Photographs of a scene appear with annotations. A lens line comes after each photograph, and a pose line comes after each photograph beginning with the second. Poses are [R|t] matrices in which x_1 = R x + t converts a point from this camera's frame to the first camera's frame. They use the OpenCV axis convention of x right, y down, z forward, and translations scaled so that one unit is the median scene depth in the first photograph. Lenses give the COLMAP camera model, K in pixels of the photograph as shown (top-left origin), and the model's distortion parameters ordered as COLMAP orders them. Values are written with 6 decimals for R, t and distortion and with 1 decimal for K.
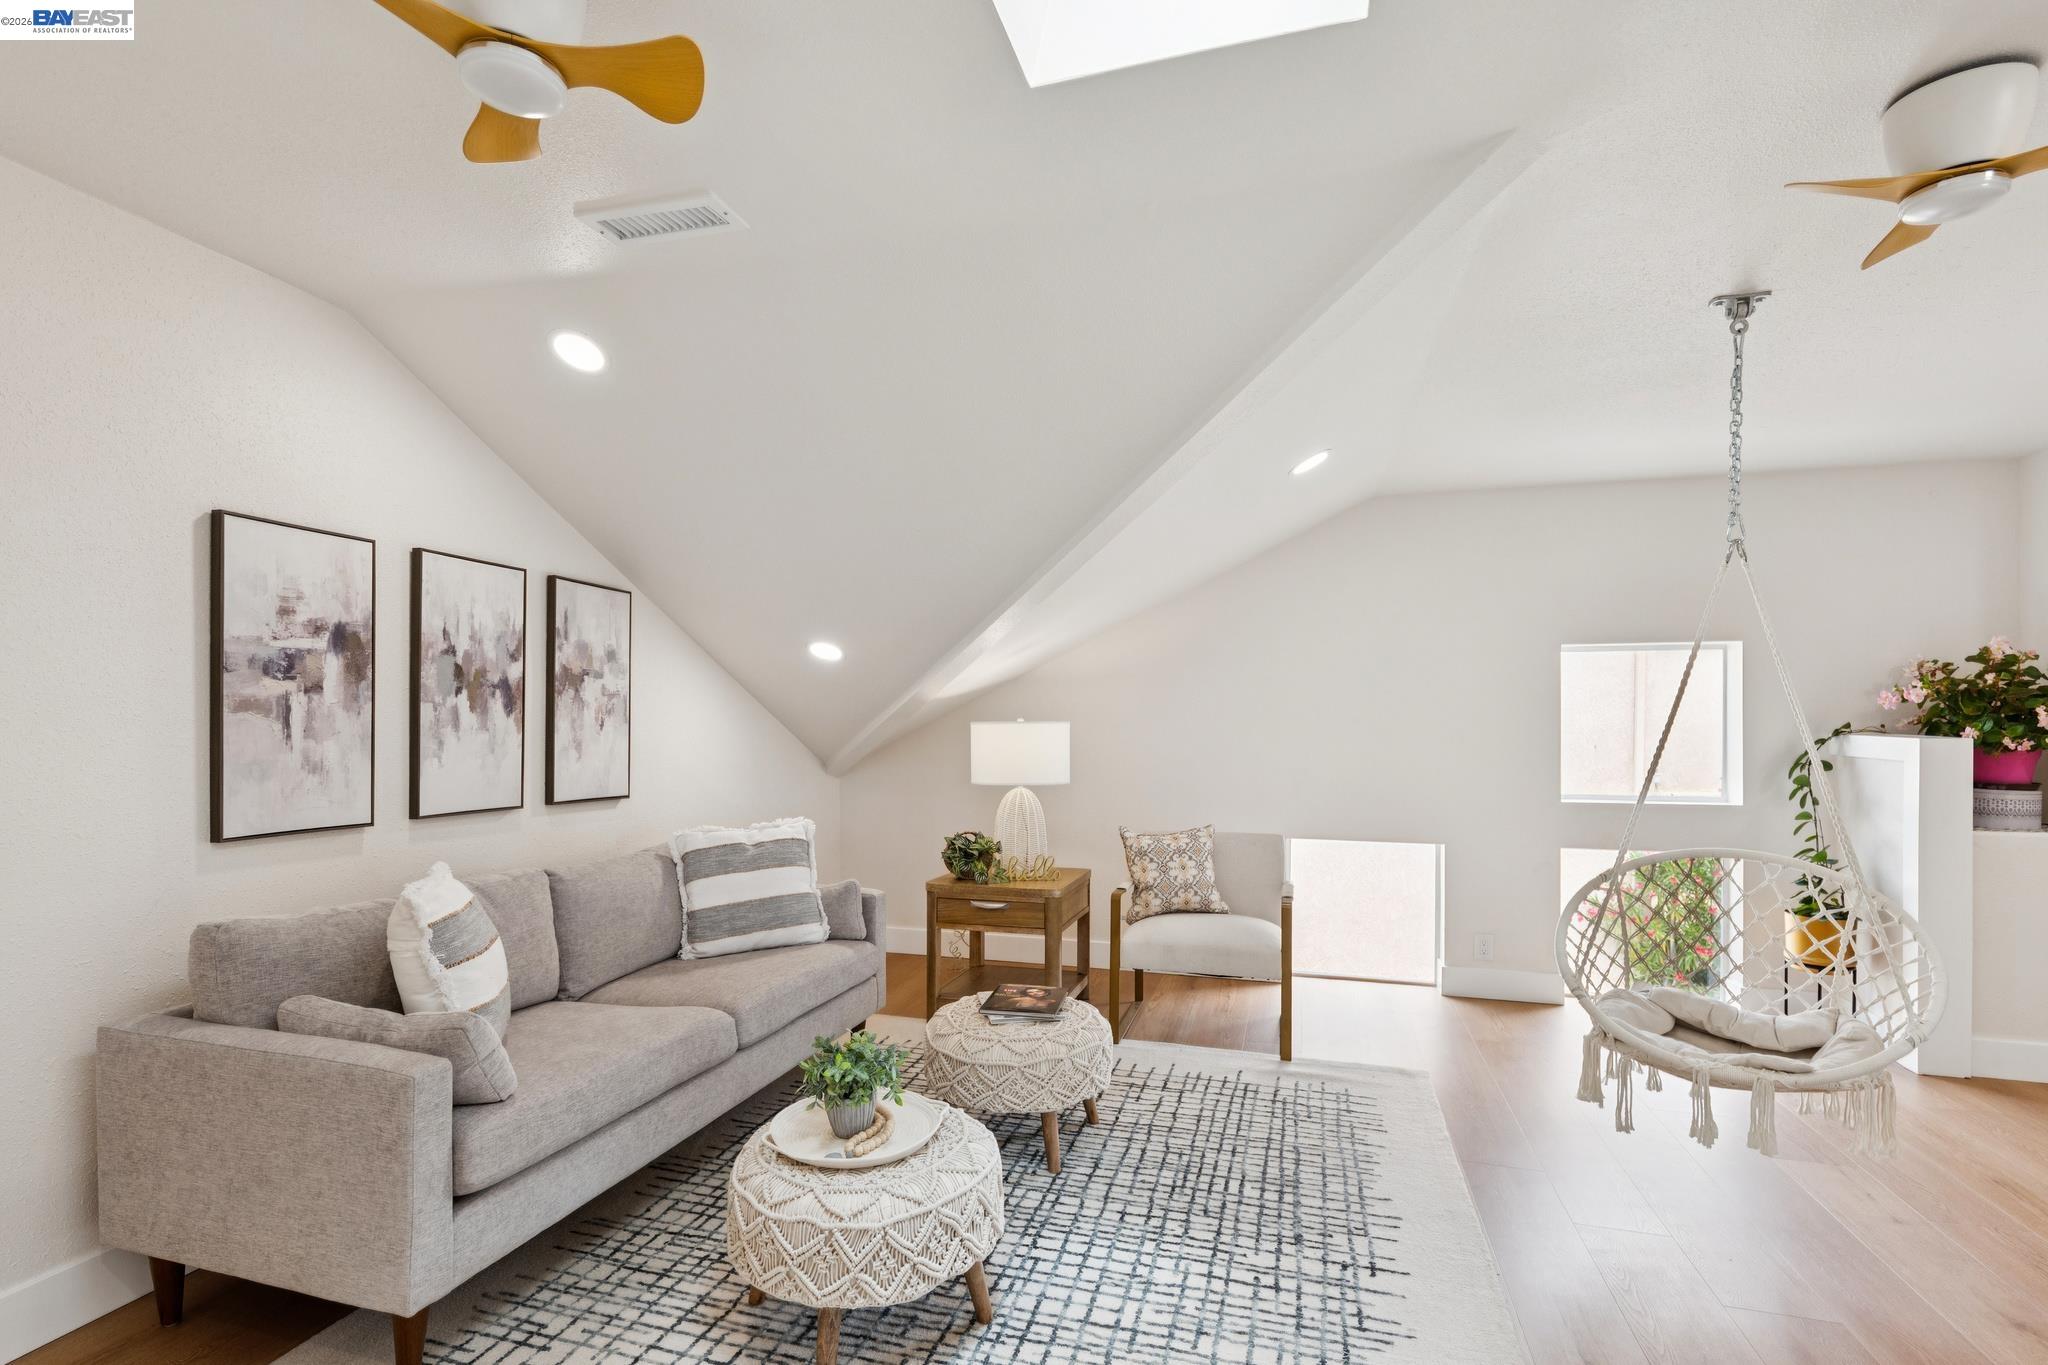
lens RADIAL K [[950.0, 0, 1022.5], [0, 950.0, 738.2], [0, 0, 1]] dist [0.001399, -0.000316]
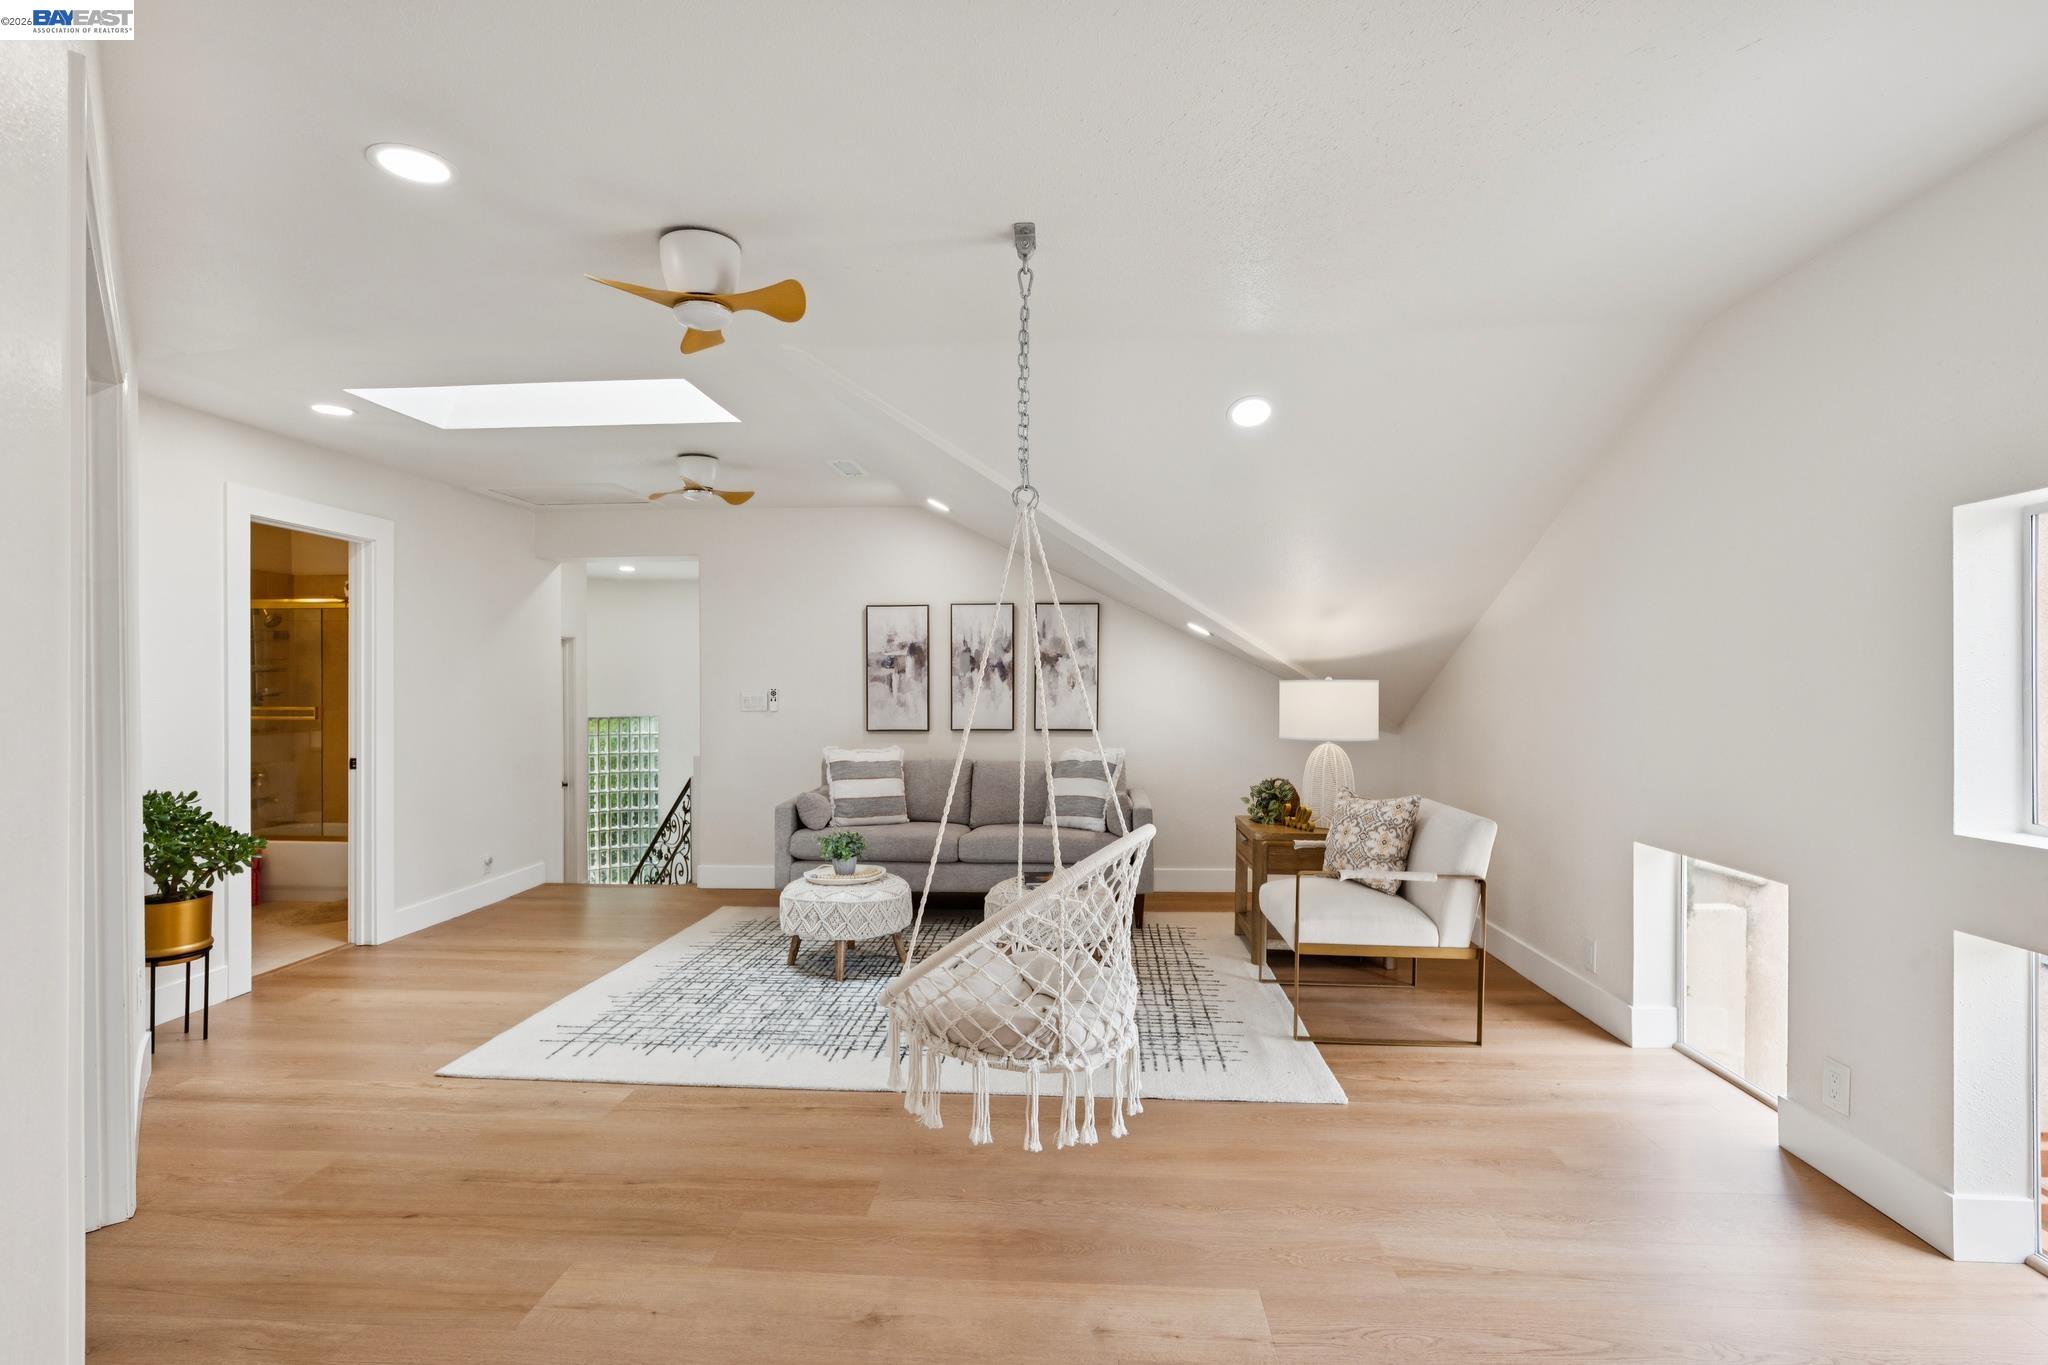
lens RADIAL K [[950.0, 0, 1026.7], [0, 950.0, 694.6], [0, 0, 1]] dist [0.001399, -0.000316]
pose [[0.218866, 0.003119, -0.975750, 1.440856], [-0.010107, 0.999948, 0.000929, 0.001040], [0.975703, 0.009659, 0.218886, 0.675646]]
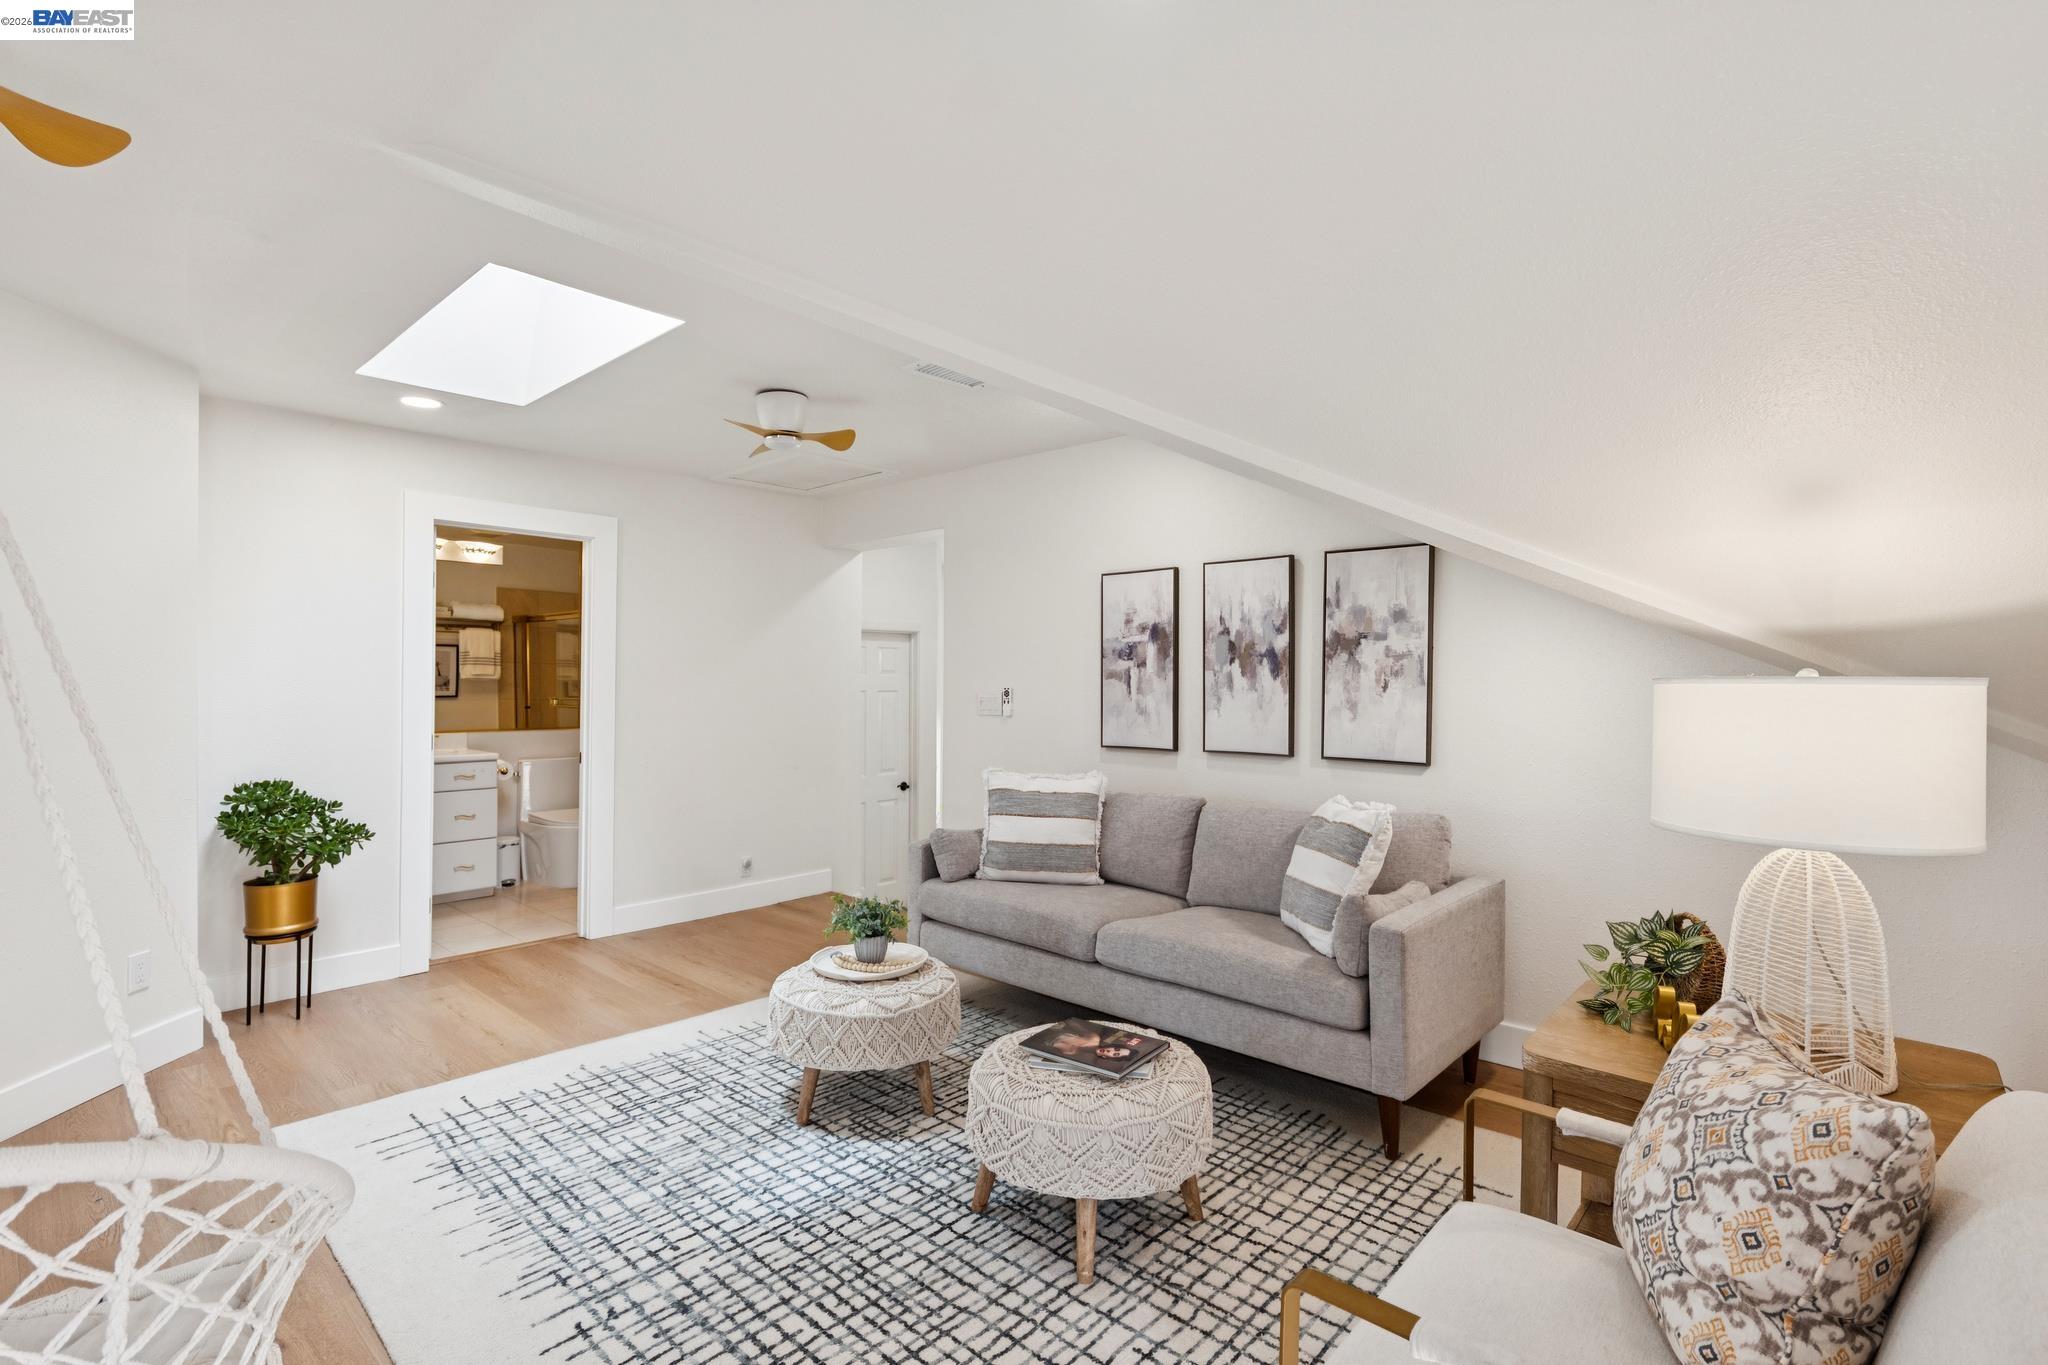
lens RADIAL K [[950.0, 0, 1020.5], [0, 950.0, 682.2], [0, 0, 1]] dist [0.001399, -0.000316]
pose [[-0.439664, -0.007049, -0.898135, 0.749005], [-0.018142, 0.999835, 0.001034, -0.015791], [0.897979, 0.016749, -0.439719, 1.337911]]
